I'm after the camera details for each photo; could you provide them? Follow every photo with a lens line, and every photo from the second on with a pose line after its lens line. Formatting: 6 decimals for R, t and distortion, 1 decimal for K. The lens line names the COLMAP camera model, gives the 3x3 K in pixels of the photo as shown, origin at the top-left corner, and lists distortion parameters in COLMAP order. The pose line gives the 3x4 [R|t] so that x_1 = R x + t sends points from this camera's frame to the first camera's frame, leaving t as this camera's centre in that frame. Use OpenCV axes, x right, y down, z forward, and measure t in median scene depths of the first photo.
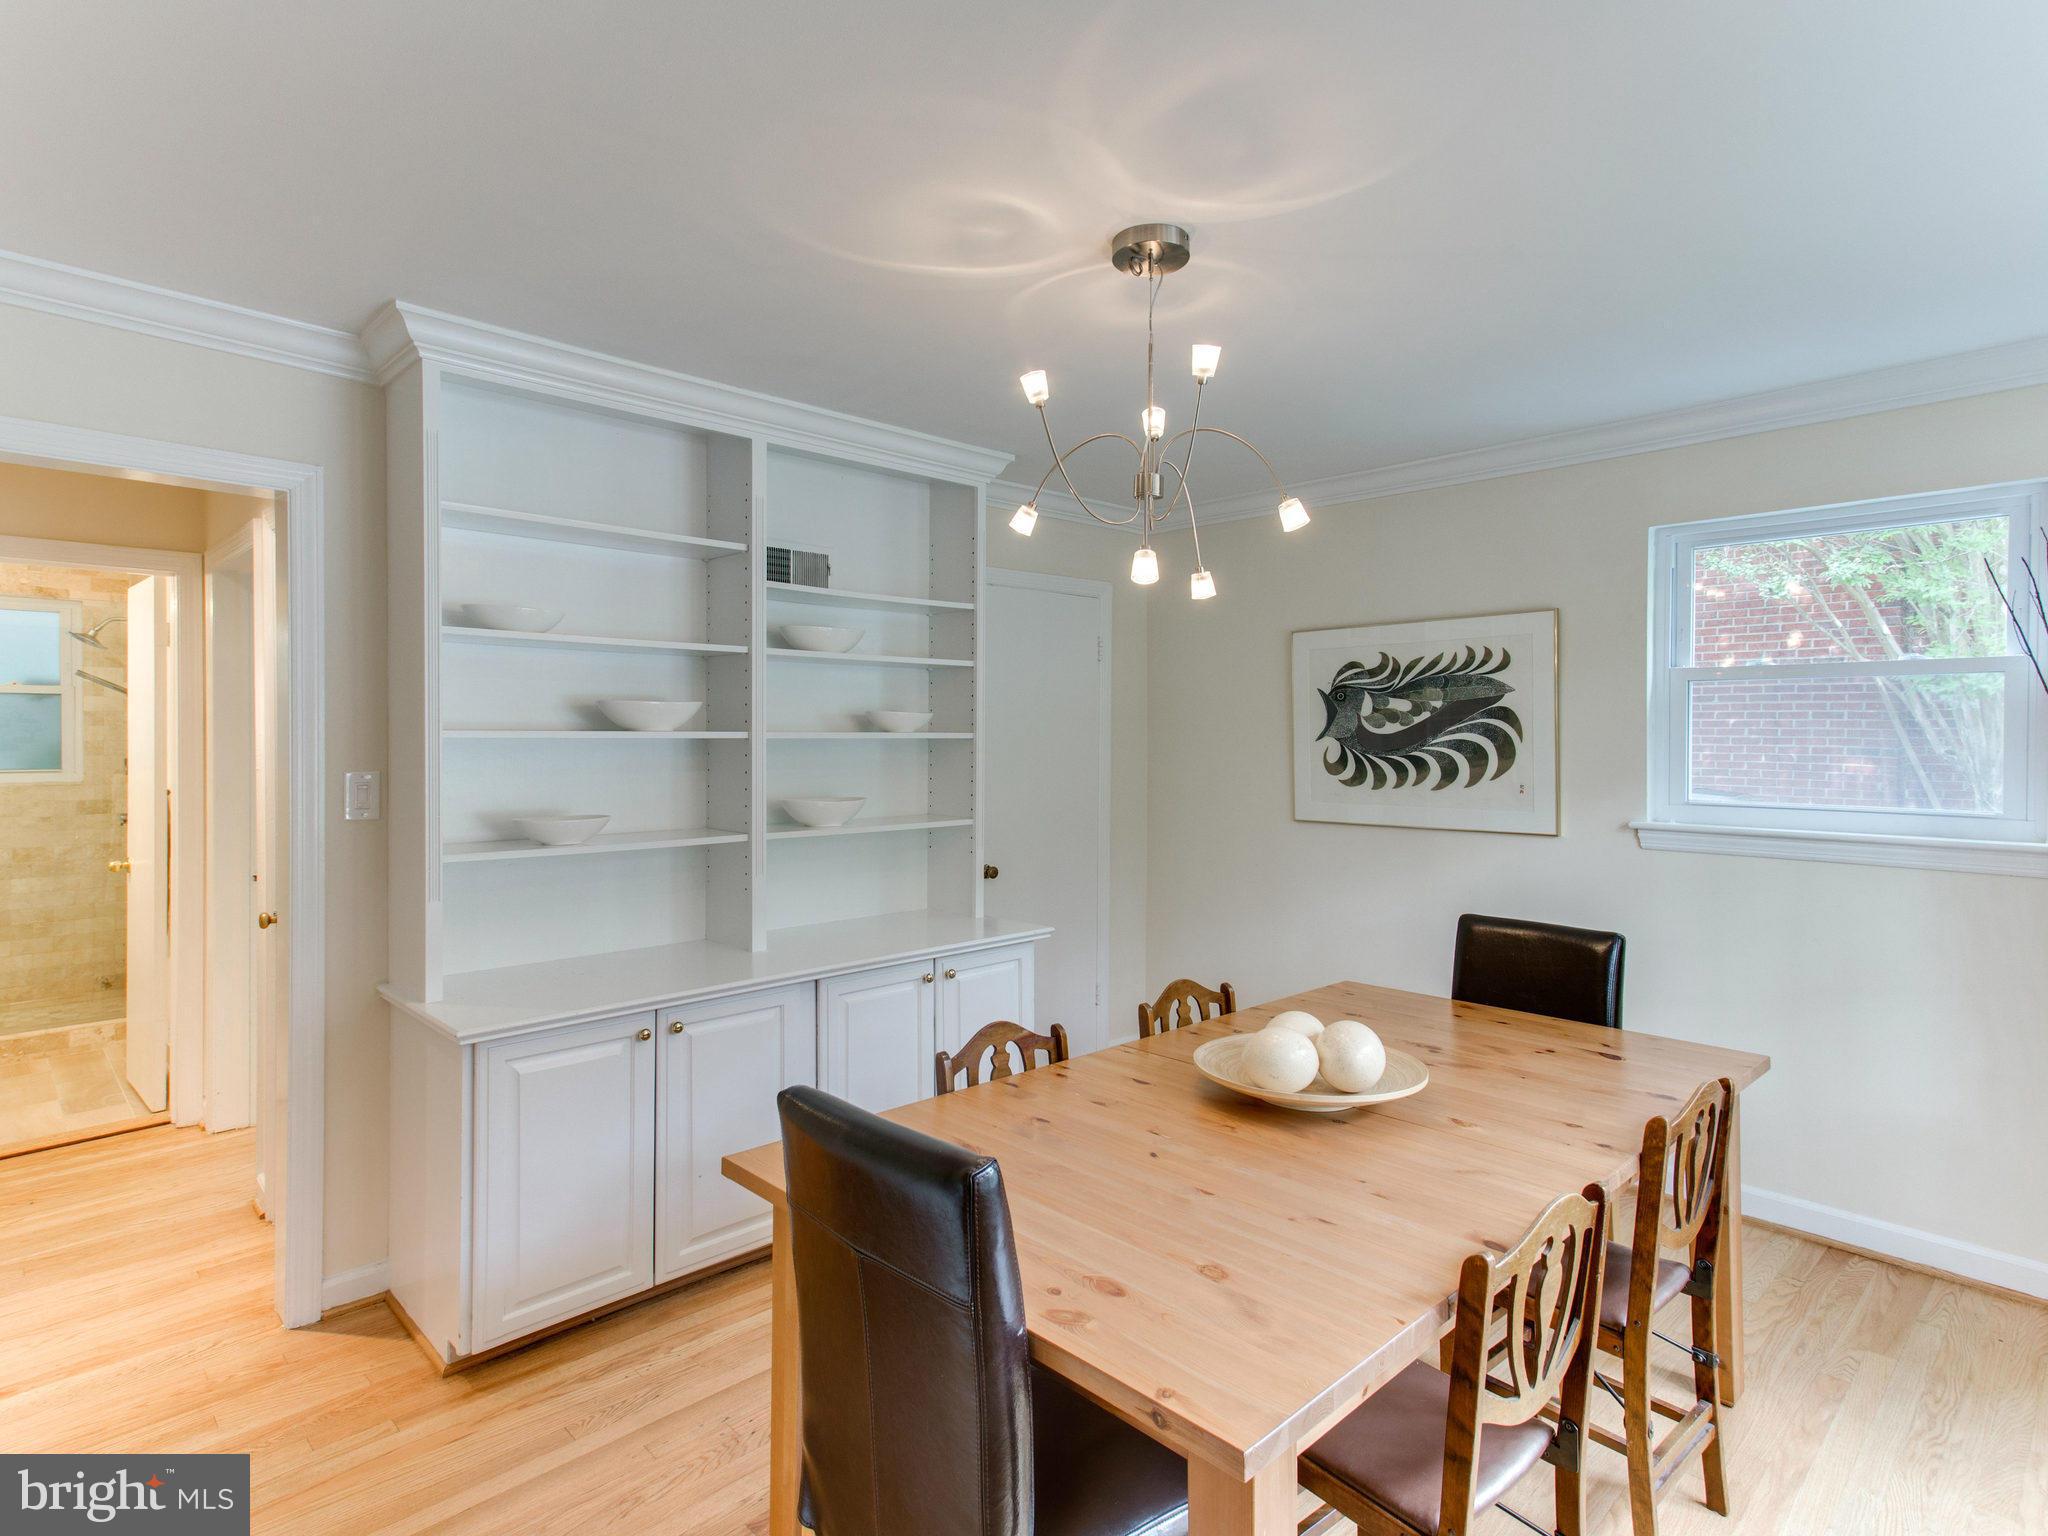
lens RADIAL K [[1107.1, 0, 1023.1], [0, 1107.1, 754.5], [0, 0, 1]] dist [0.026220, 0.002109]
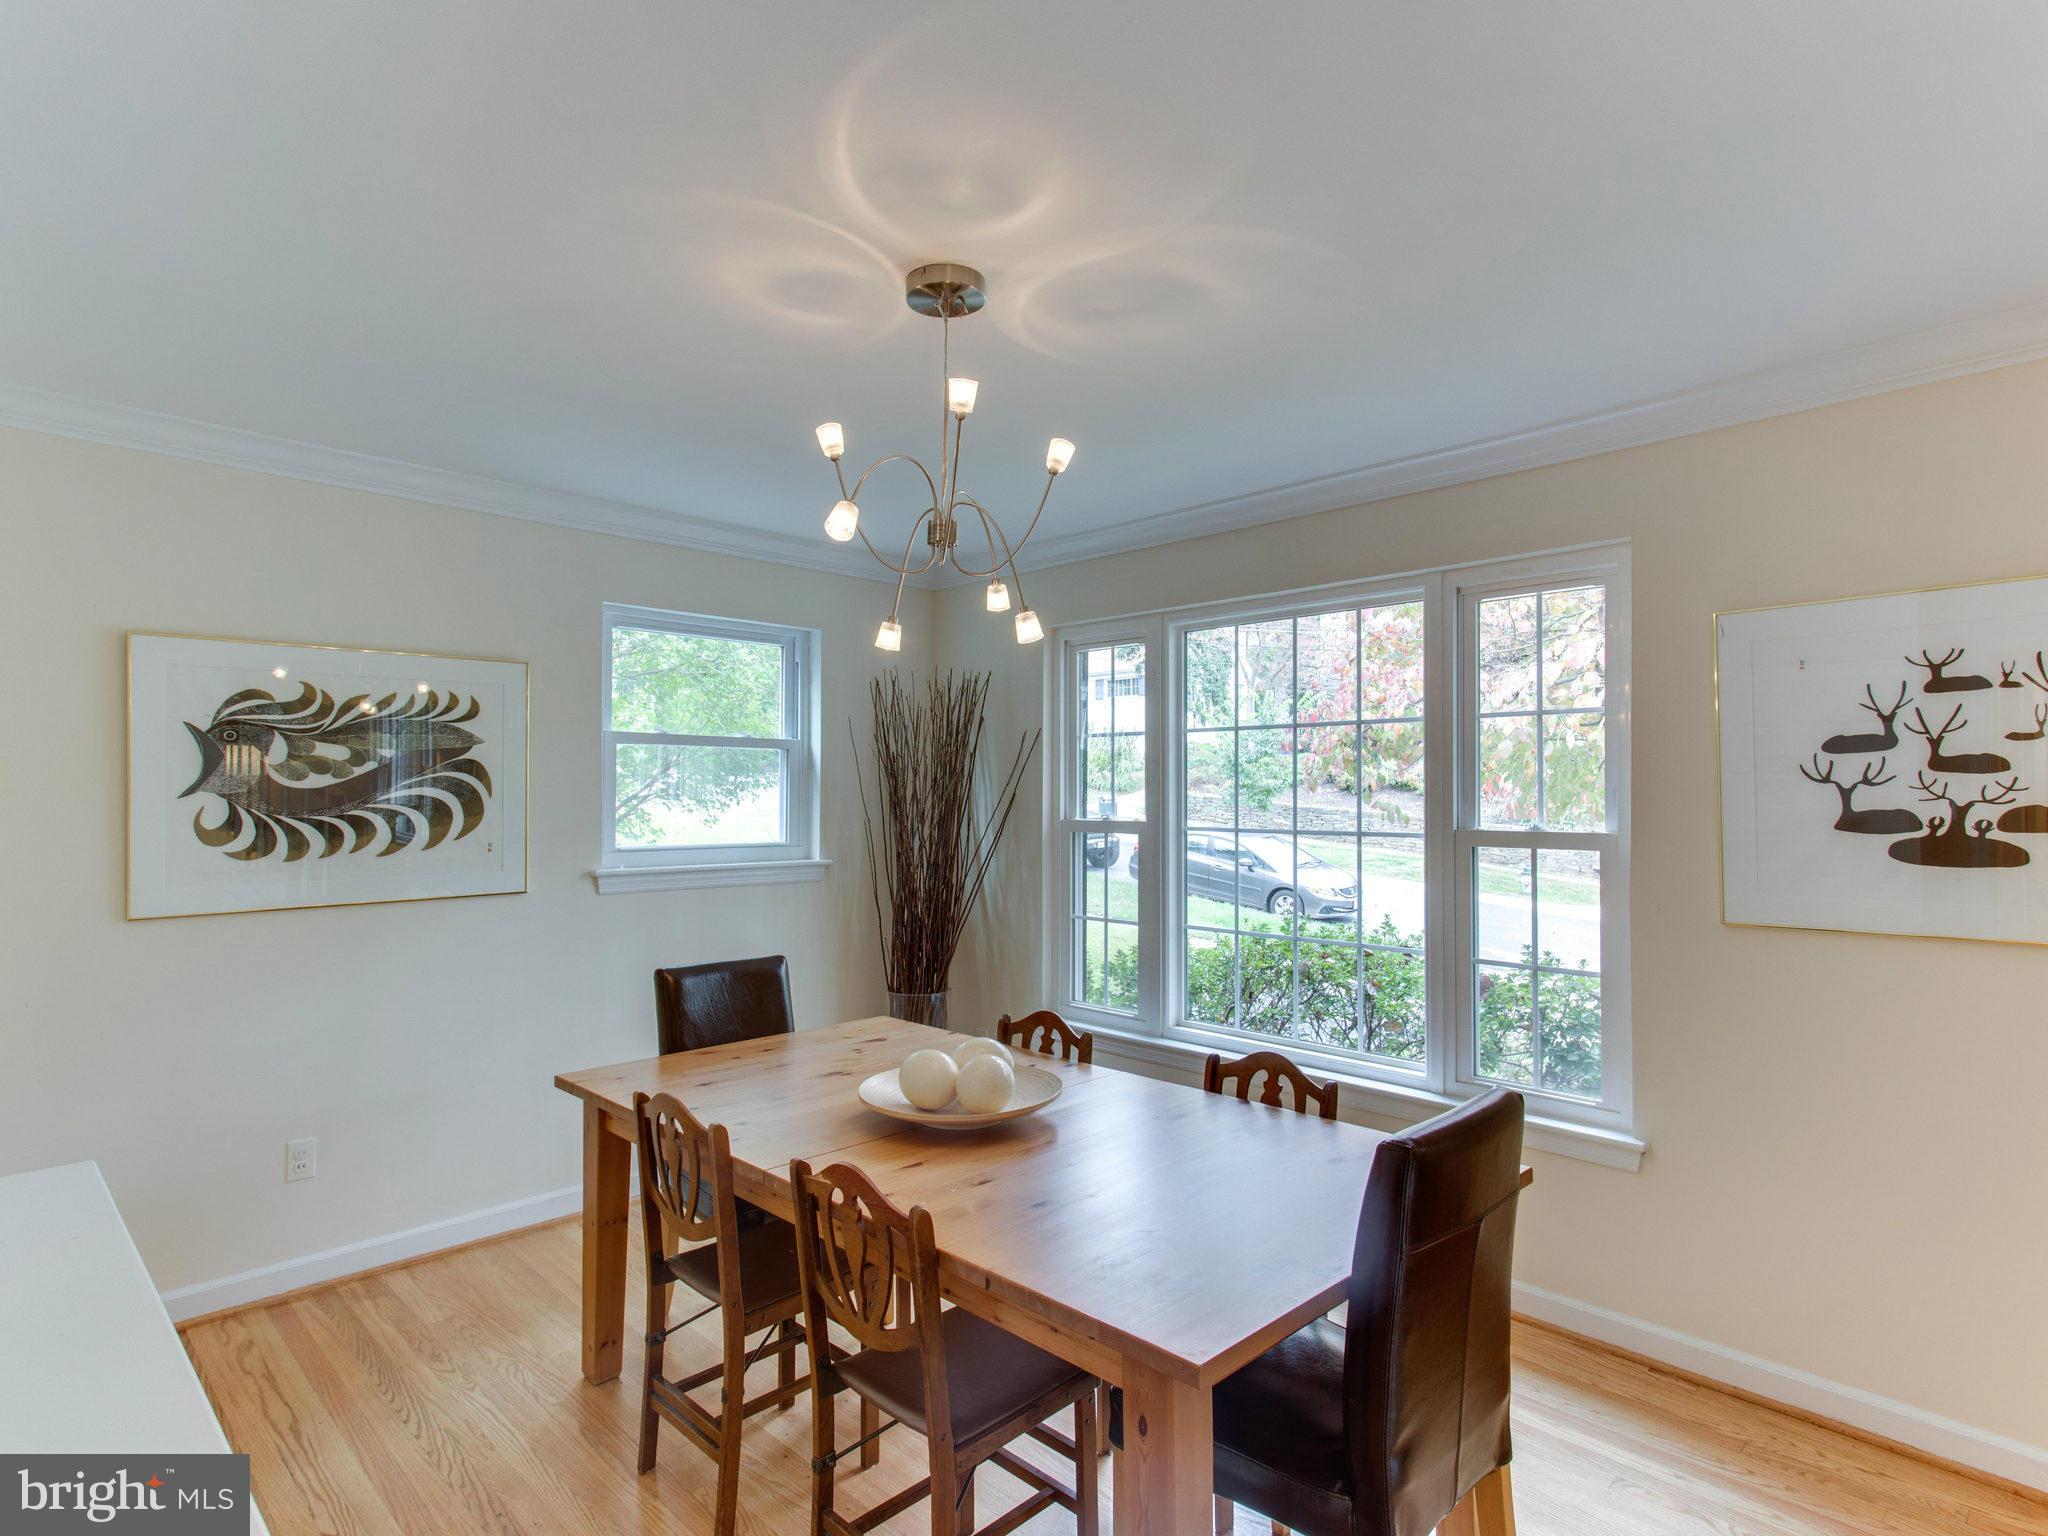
lens RADIAL K [[1107.1, 0, 1020.7], [0, 1107.1, 775.2], [0, 0, 1]] dist [0.026220, 0.002109]
pose [[-0.022983, 0.017057, 0.999590, -0.469587], [0.016731, 0.999721, -0.016674, -0.006445], [-0.999596, 0.016341, -0.023262, 0.530780]]
